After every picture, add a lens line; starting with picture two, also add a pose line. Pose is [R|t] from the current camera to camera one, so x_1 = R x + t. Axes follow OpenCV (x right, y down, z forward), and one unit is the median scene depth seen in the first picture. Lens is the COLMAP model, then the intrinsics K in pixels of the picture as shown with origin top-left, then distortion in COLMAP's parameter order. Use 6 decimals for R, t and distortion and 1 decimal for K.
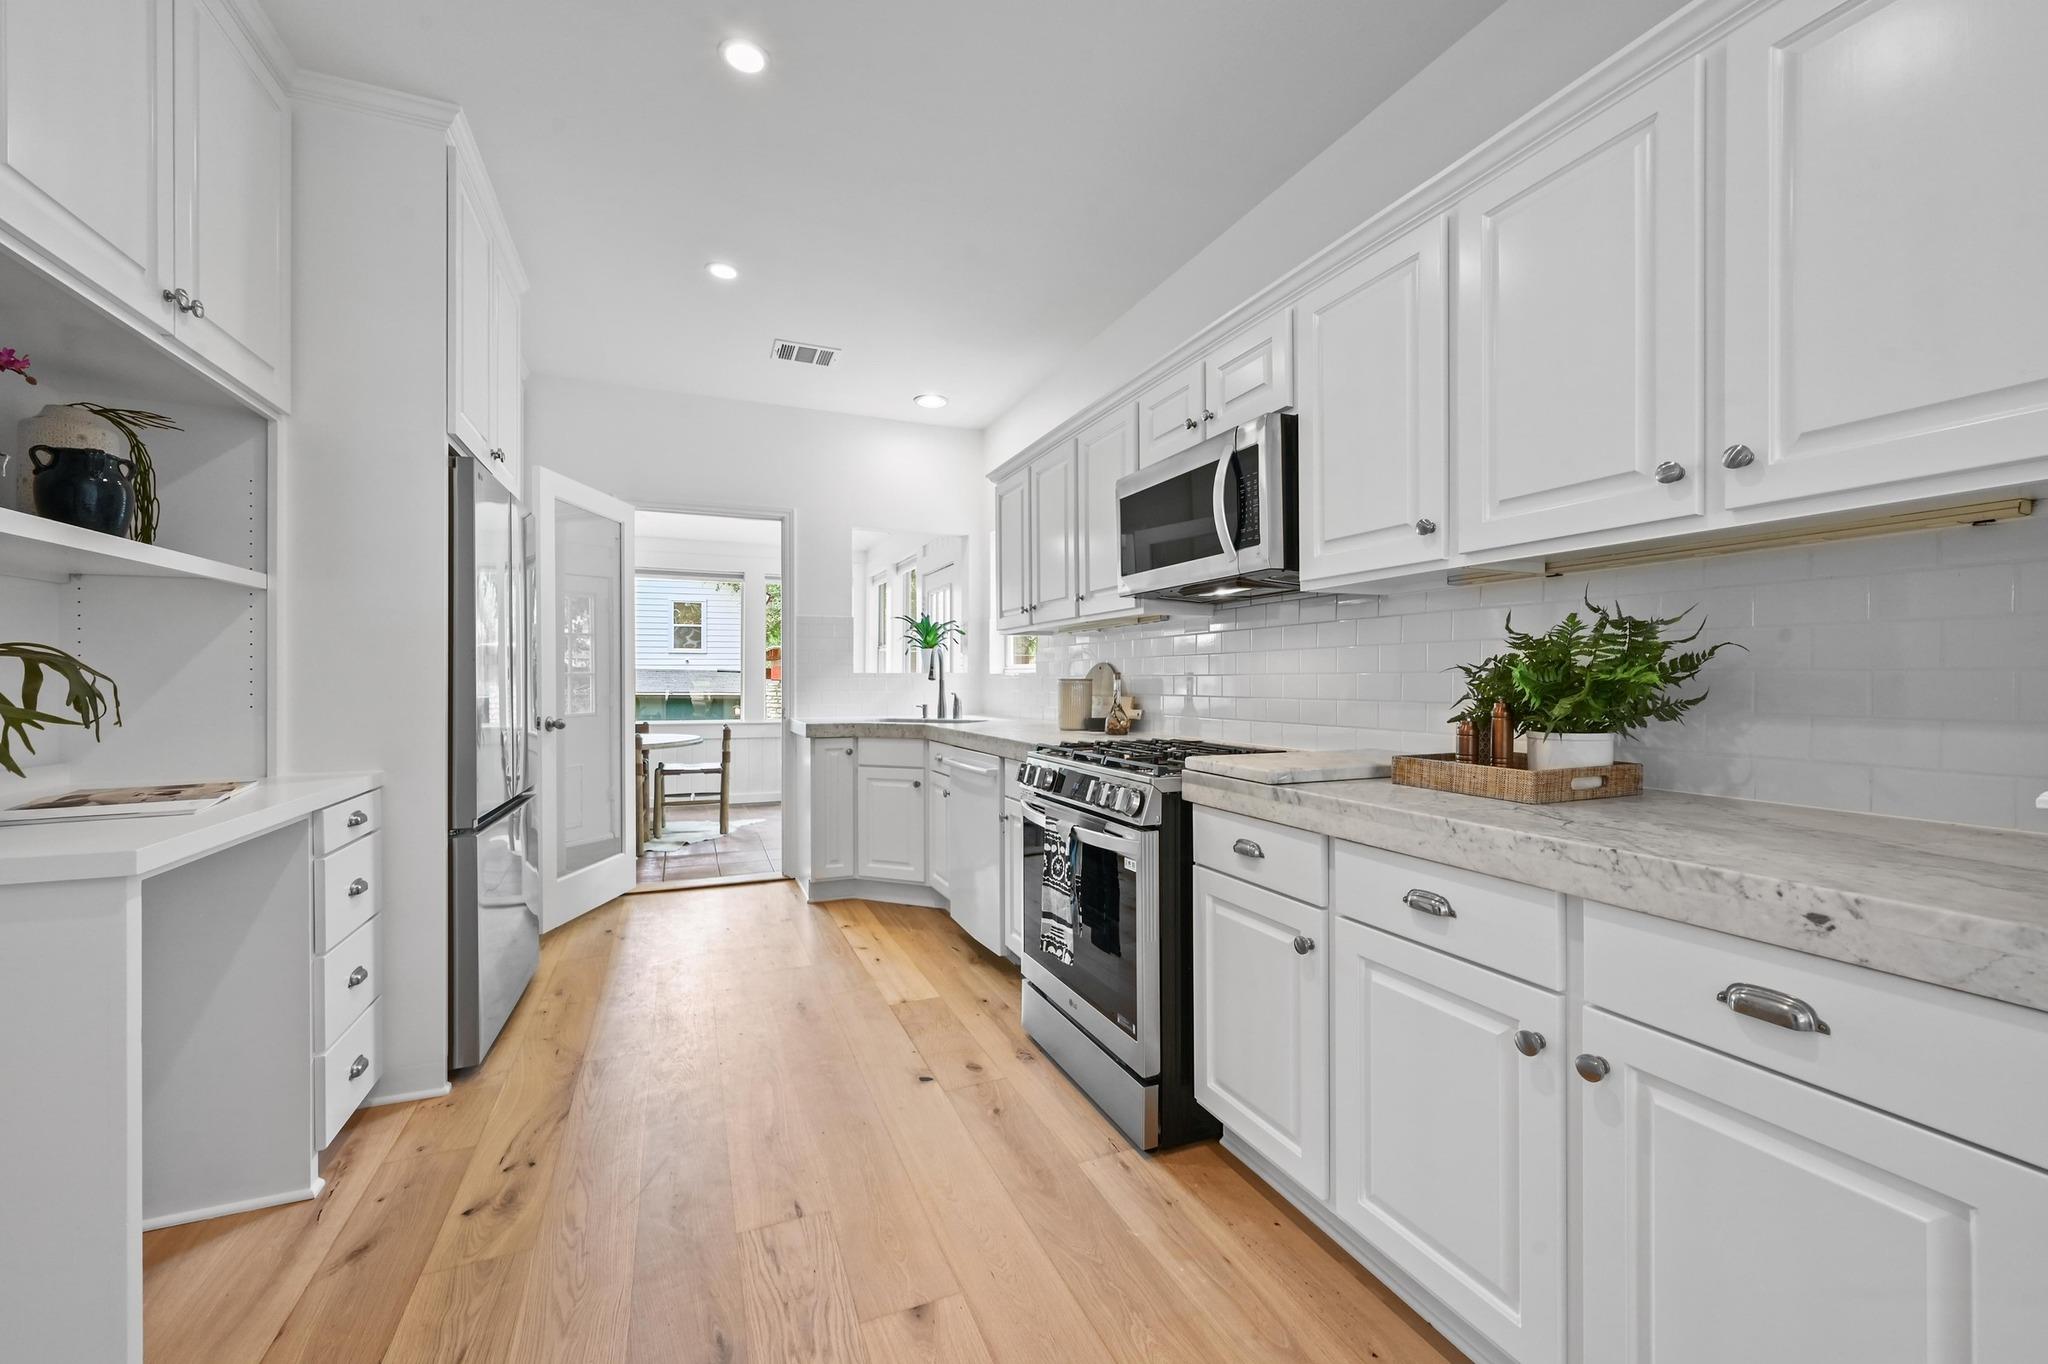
lens RADIAL K [[814.5, 0, 1031.5], [0, 814.5, 682.3], [0, 0, 1]] dist [0.000944, 0.000075]
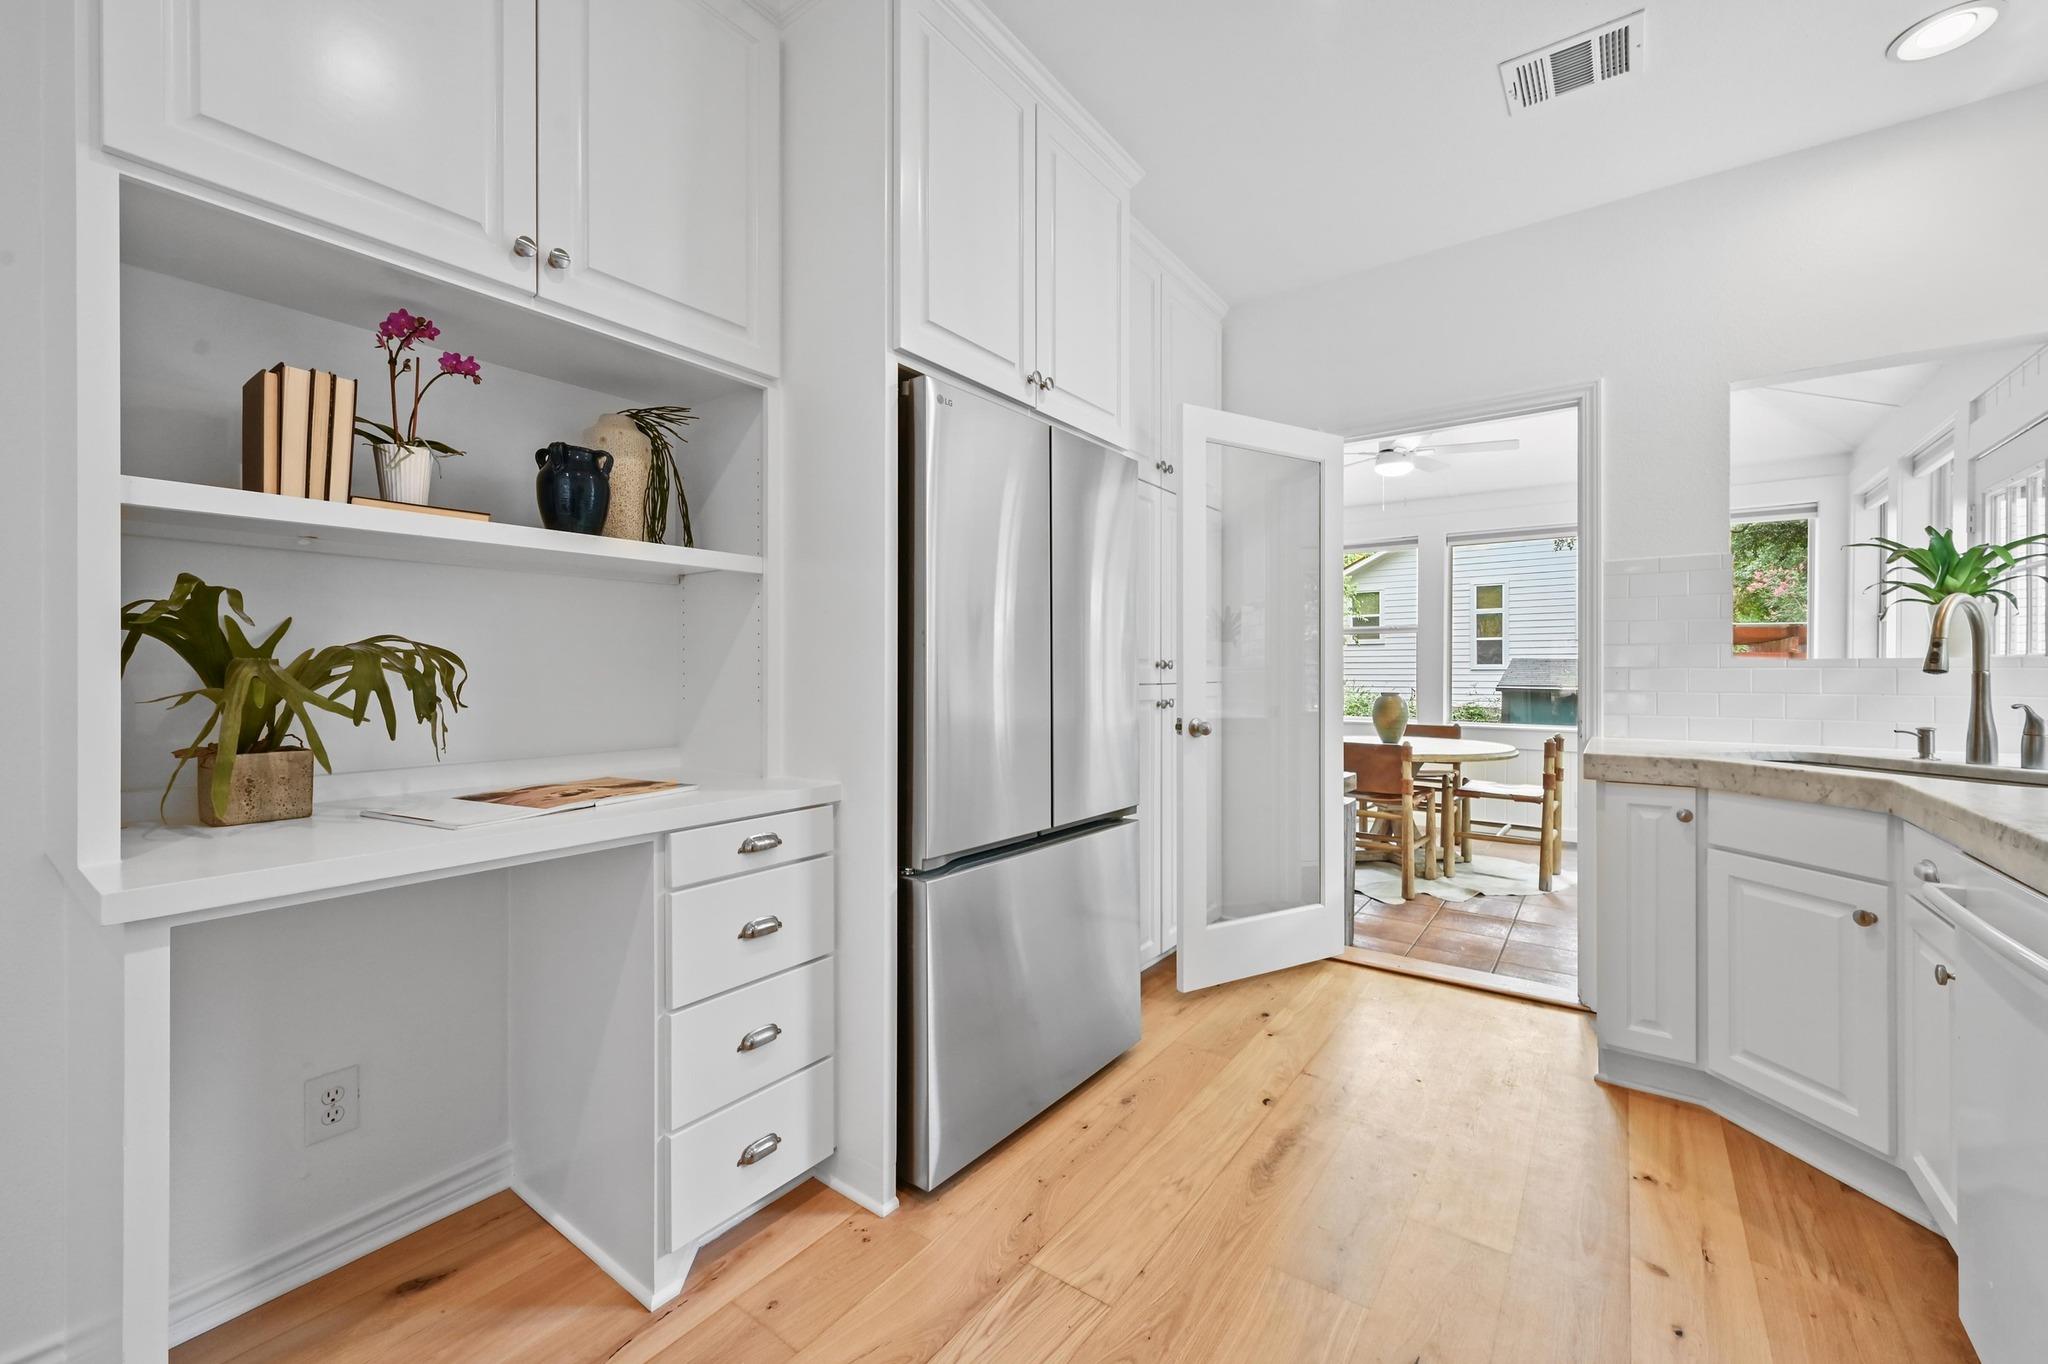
lens RADIAL K [[813.8, 0, 1027.1], [0, 813.8, 672.2], [0, 0, 1]] dist [-0.000168, 0.000109]
pose [[0.507217, 0.001246, -0.861818, 0.003503], [-0.002856, 0.999996, -0.000235, -0.002055], [0.861814, 0.002581, 0.507218, 0.414354]]
